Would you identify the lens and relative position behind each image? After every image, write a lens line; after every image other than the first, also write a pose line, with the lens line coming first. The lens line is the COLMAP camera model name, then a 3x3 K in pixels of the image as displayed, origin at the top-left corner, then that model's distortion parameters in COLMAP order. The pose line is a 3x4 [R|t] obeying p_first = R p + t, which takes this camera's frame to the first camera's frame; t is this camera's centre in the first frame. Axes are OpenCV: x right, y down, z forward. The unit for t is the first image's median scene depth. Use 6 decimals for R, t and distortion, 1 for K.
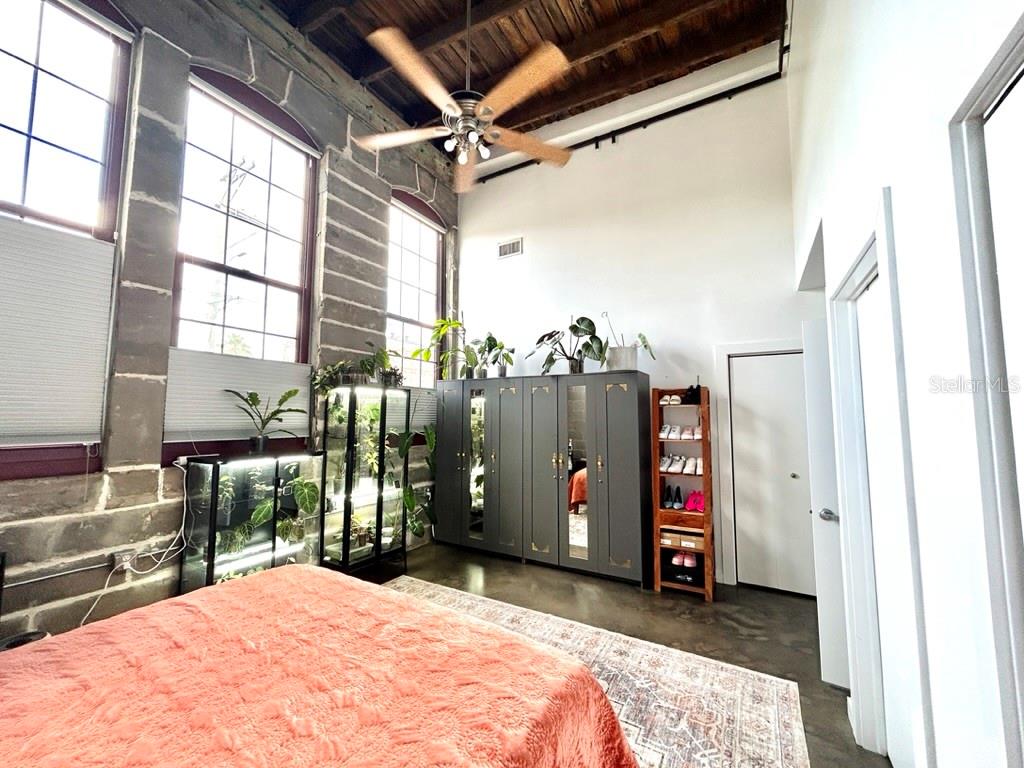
lens RADIAL K [[409.8, 0, 512.0], [0, 409.8, 384.0], [0, 0, 1]] dist [-0.000479, -0.000178]
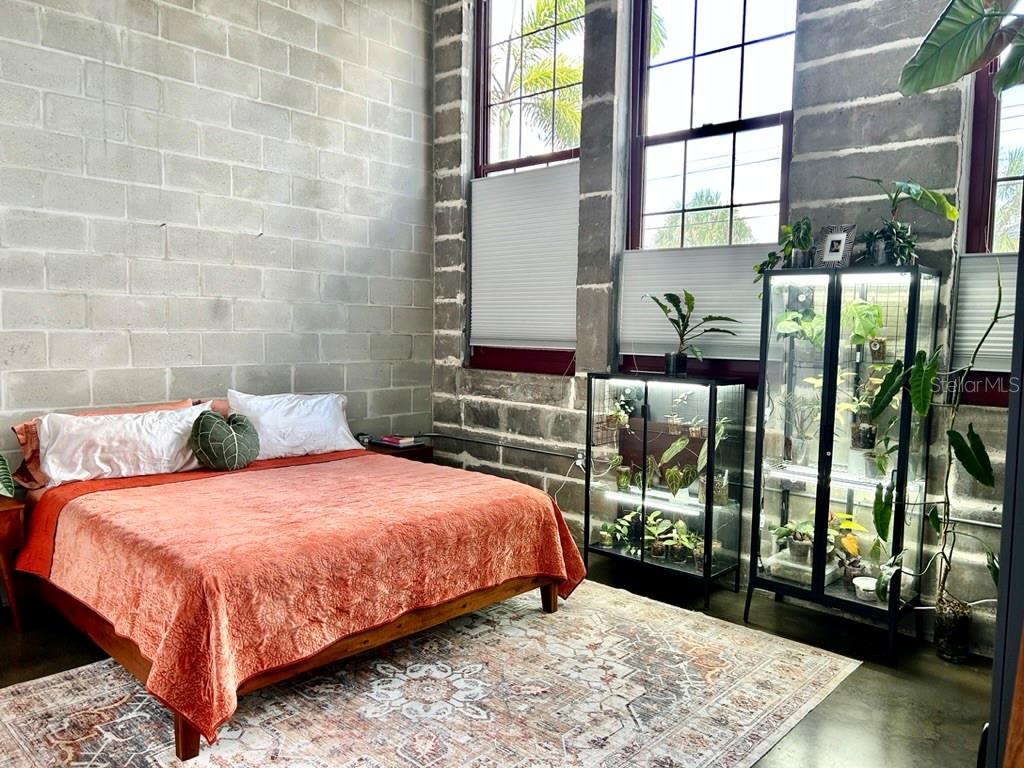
lens RADIAL K [[761.3, 0, 512.0], [0, 761.3, 384.0], [0, 0, 1]] dist [0.087833, -0.128889]
pose [[-0.213046, 0.068845, -0.974614, 0.842037], [0.061293, 0.996491, 0.056992, 0.086530], [0.975118, -0.047595, -0.216518, 1.017724]]
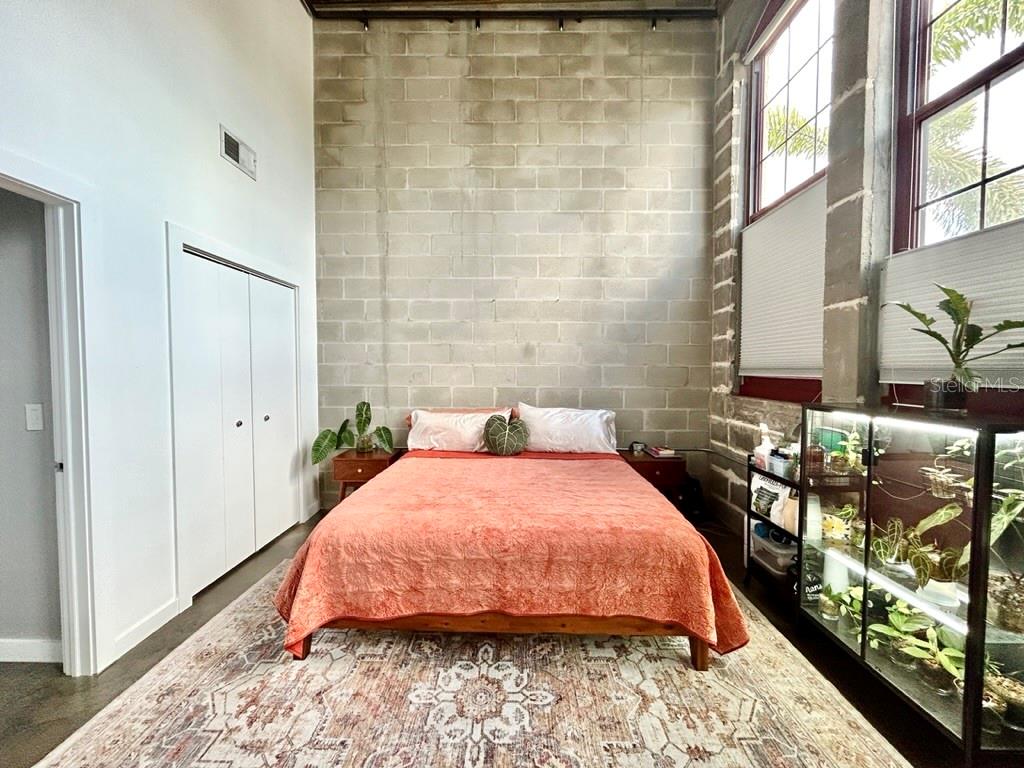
lens RADIAL K [[409.8, 0, 512.0], [0, 409.8, 384.0], [0, 0, 1]] dist [-0.000479, -0.000178]
pose [[-0.869852, 0.013401, -0.493131, 0.133838], [0.034023, 0.998880, -0.032868, 0.132710], [0.492139, -0.045368, -0.869334, 1.196713]]
